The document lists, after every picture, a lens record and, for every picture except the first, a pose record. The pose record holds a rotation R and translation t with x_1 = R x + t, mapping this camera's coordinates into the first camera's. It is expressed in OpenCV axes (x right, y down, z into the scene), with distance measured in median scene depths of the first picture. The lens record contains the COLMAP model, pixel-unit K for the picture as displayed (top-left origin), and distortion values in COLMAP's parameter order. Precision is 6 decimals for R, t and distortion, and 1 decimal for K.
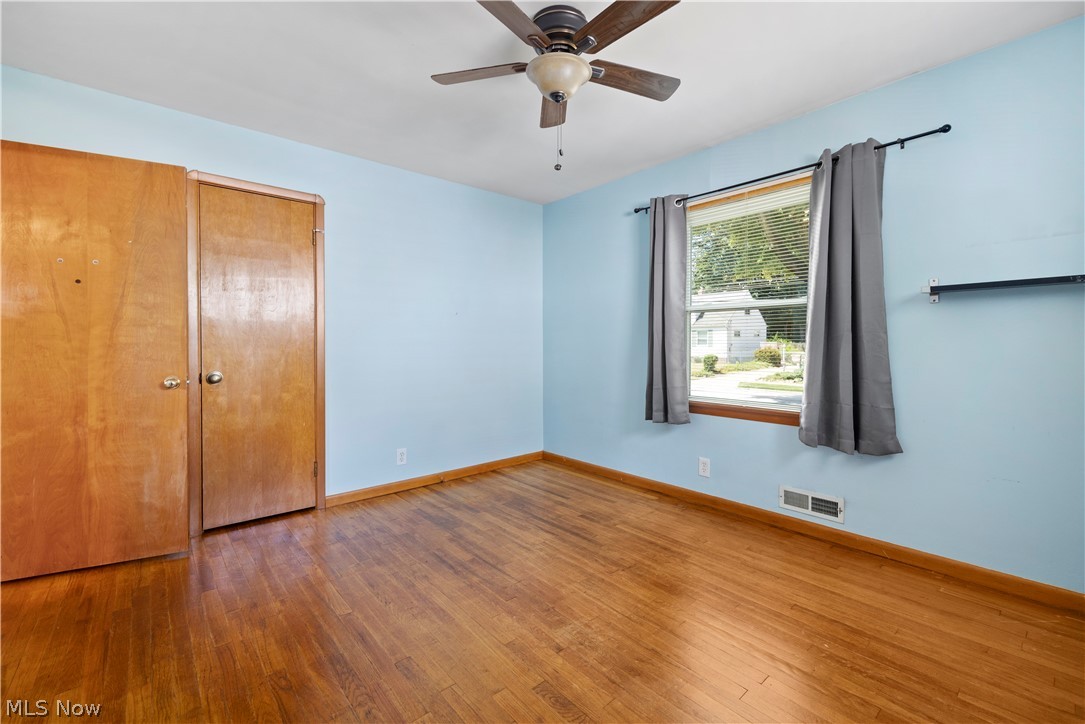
lens RADIAL K [[454.7, 0, 544.0], [0, 454.7, 358.0], [0, 0, 1]] dist [-0.004516, 0.000991]
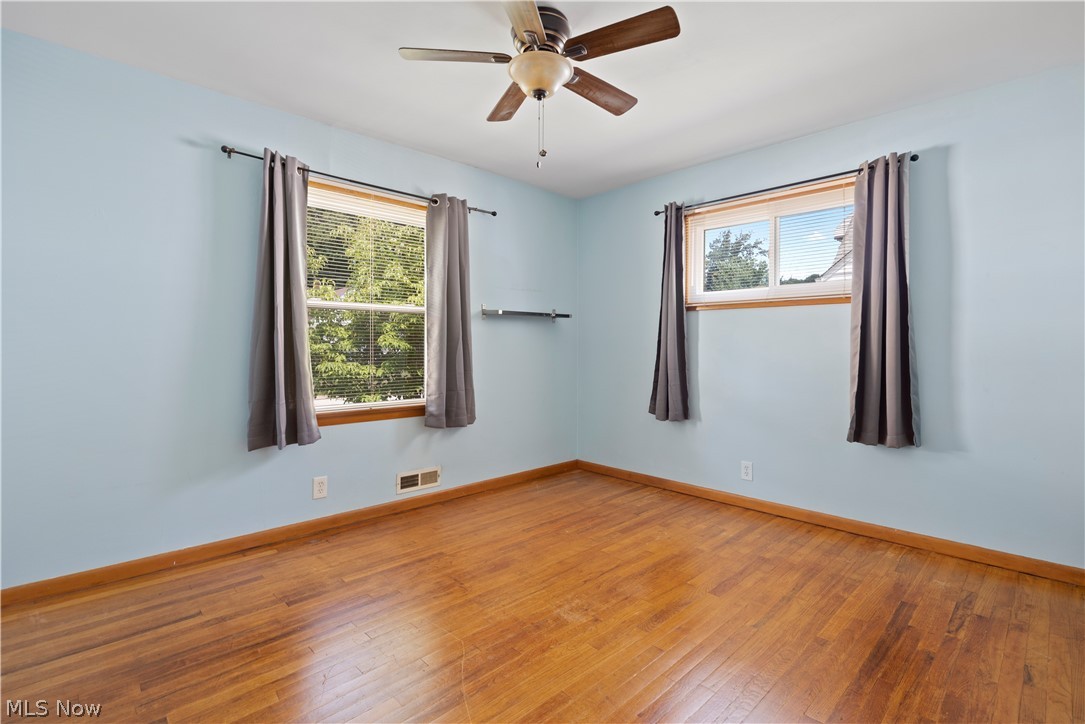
lens RADIAL K [[500.9, 0, 544.2], [0, 500.9, 353.0], [0, 0, 1]] dist [-0.020357, 0.000380]
pose [[-0.049912, -0.014054, 0.998655, -0.713705], [0.028165, 0.999484, 0.015474, -0.021413], [-0.998356, 0.028900, -0.049490, 0.713453]]
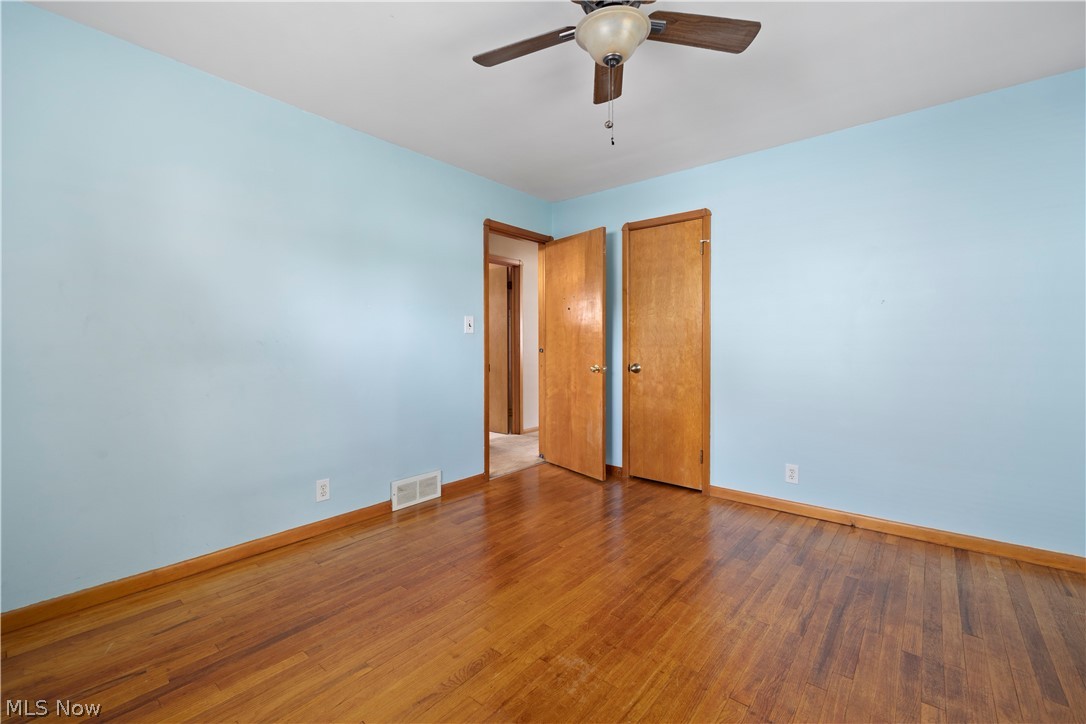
lens RADIAL K [[455.1, 0, 547.6], [0, 455.1, 355.8], [0, 0, 1]] dist [-0.004516, 0.000991]
pose [[0.159744, 0.028214, -0.986755, 0.595100], [-0.030781, 0.999248, 0.023588, -0.018329], [0.986678, 0.026606, 0.160493, 0.506714]]
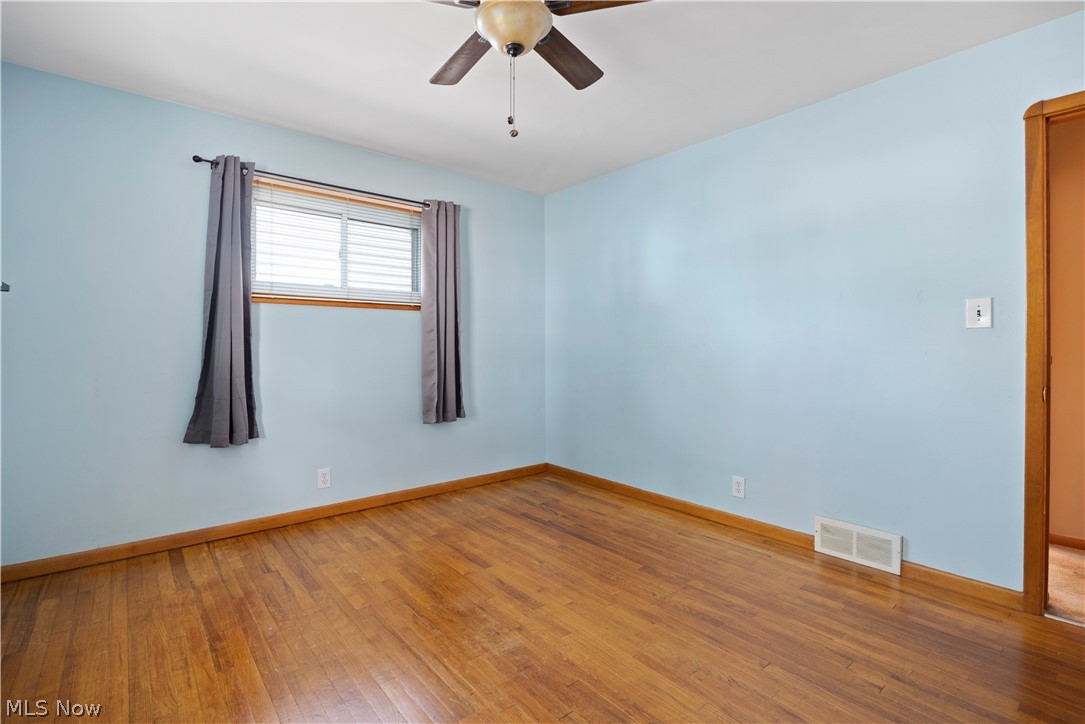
lens RADIAL K [[500.9, 0, 538.4], [0, 500.9, 361.5], [0, 0, 1]] dist [-0.020357, 0.000380]
pose [[-0.999643, 0.000640, 0.026704, -0.026632], [0.002281, 0.998106, 0.061471, -0.040959], [-0.026614, 0.061510, -0.997752, 1.307942]]
